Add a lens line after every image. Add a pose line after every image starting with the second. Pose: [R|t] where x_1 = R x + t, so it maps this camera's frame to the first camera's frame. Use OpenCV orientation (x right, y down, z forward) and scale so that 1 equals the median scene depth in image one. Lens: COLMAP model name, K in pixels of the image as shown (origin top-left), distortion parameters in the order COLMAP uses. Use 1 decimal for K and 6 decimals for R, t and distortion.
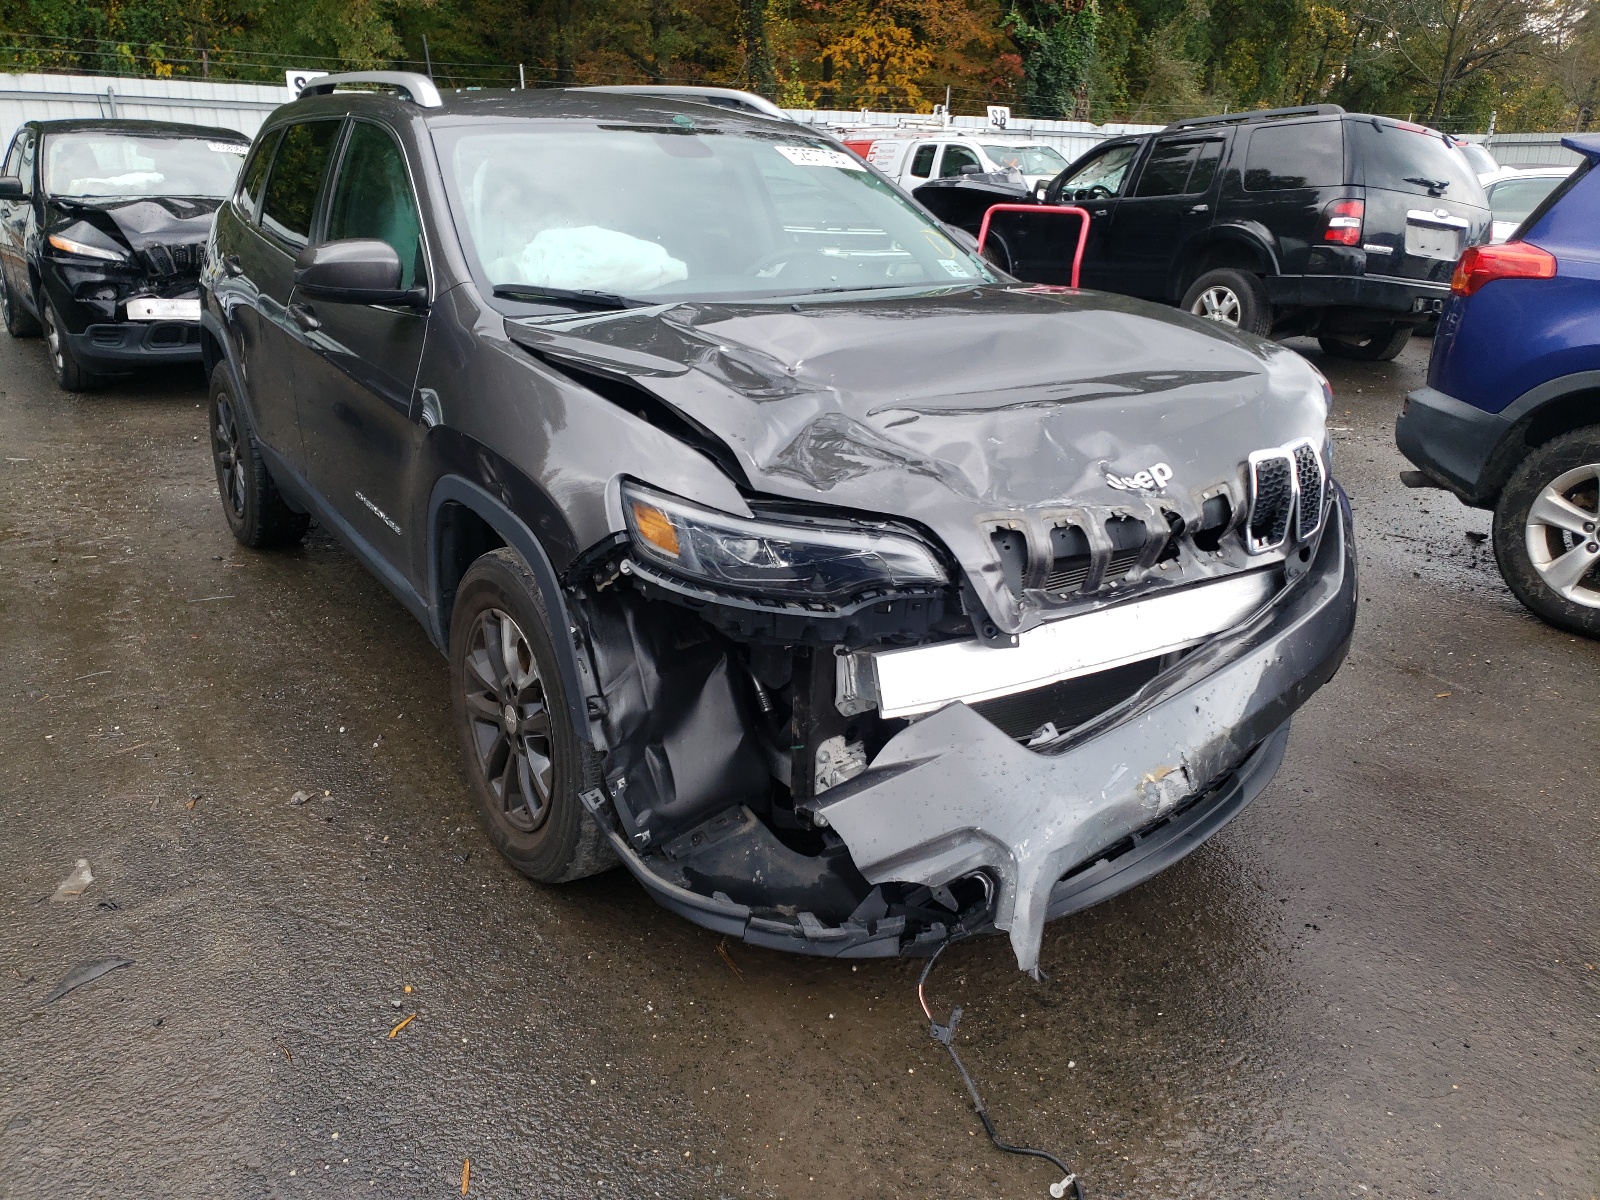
lens RADIAL K [[1311.5, 0, 800.0], [0, 1311.5, 600.0], [0, 0, 1]] dist [0.056320, -0.073778]
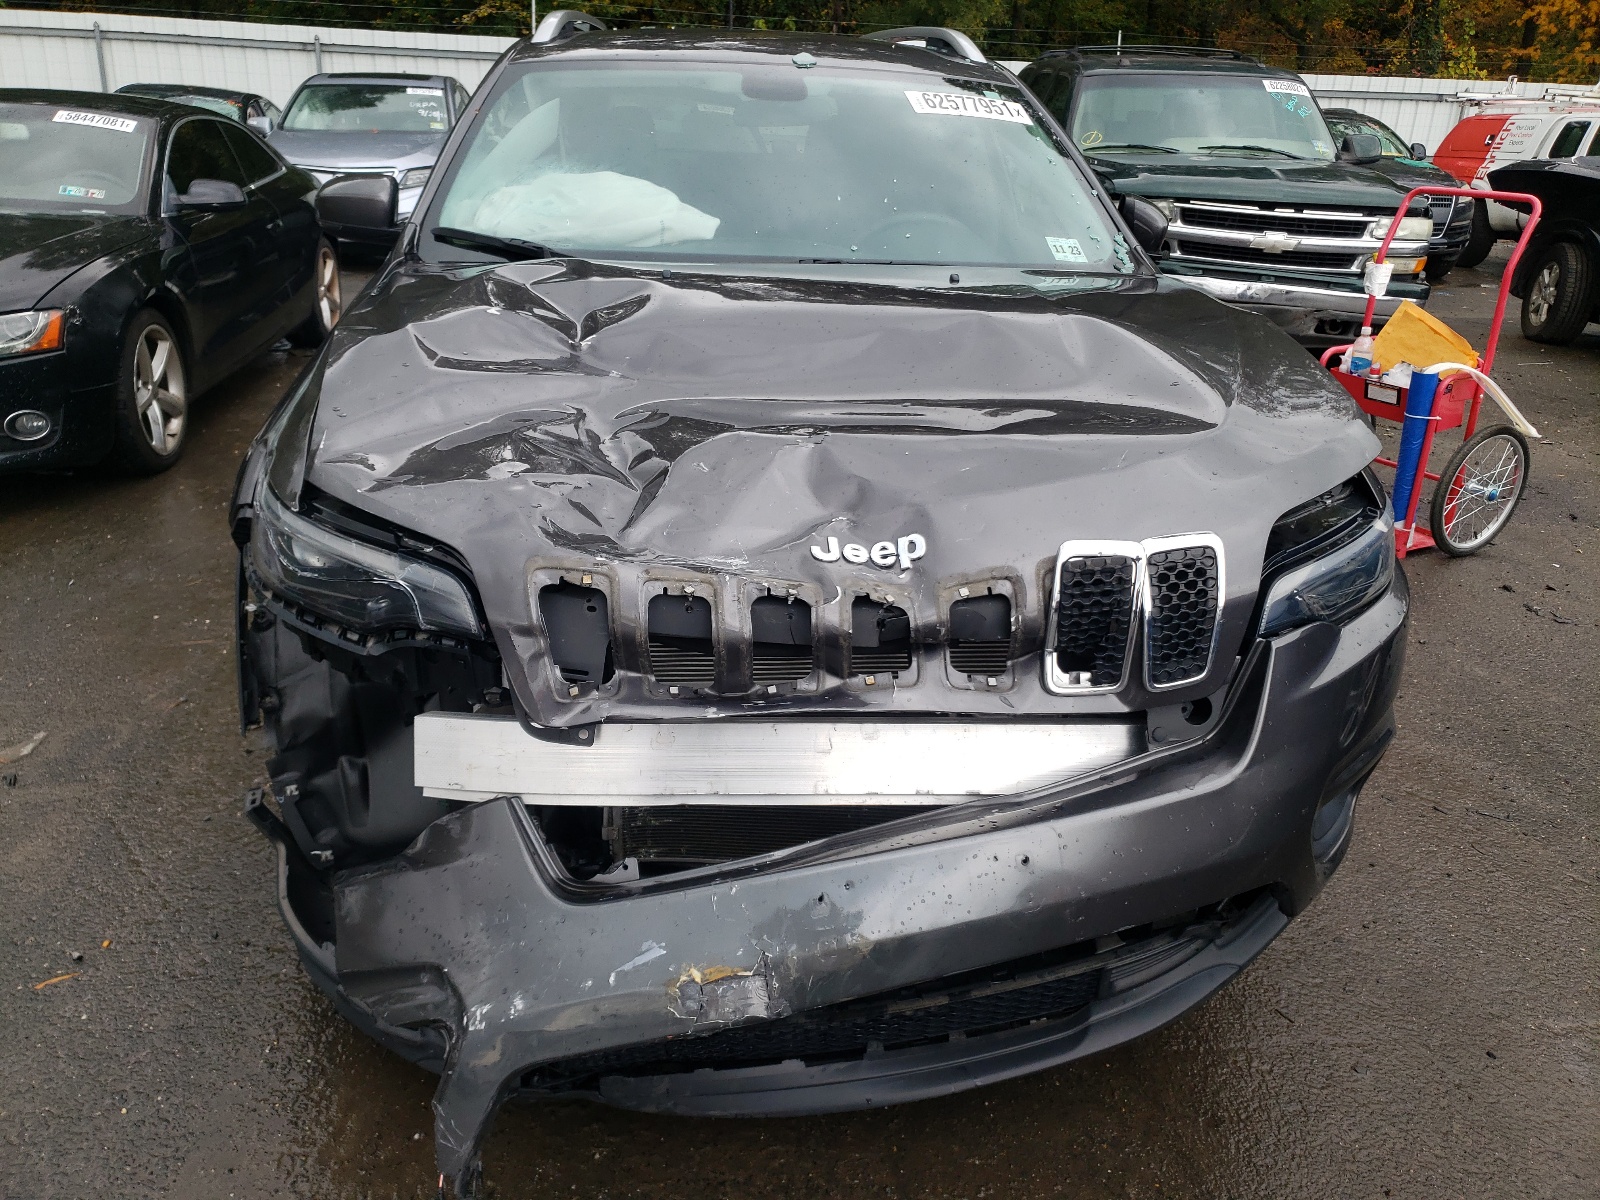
lens RADIAL K [[1311.5, 0, 800.0], [0, 1311.5, 600.0], [0, 0, 1]] dist [0.056320, -0.073778]
pose [[0.871285, 0.186145, -0.454107, 0.533949], [-0.179459, 0.982041, 0.058227, -0.097932], [0.456790, 0.030761, 0.889042, 0.362008]]
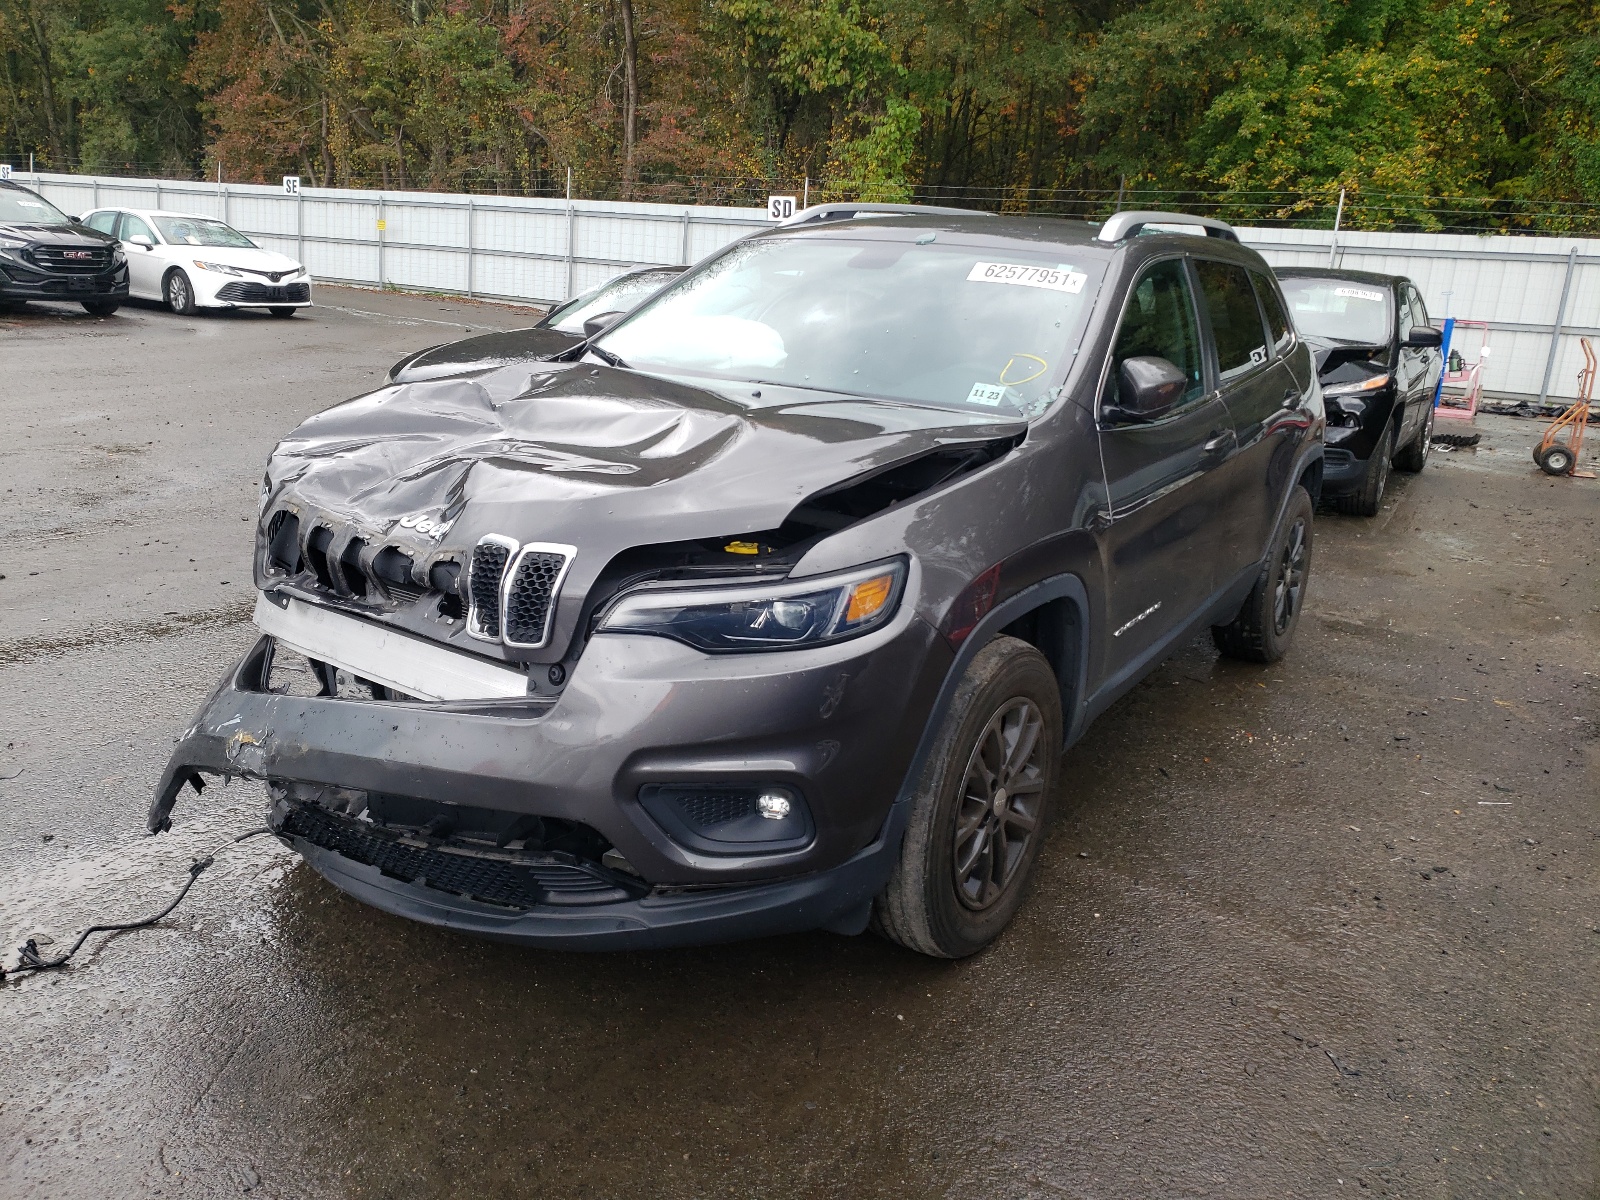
lens RADIAL K [[1311.5, 0, 800.0], [0, 1311.5, 600.0], [0, 0, 1]] dist [0.056320, -0.073778]
pose [[0.338116, 0.247036, -0.908103, 1.266140], [-0.356524, 0.926634, 0.119332, -0.254030], [0.870958, 0.283413, 0.401384, 0.814401]]
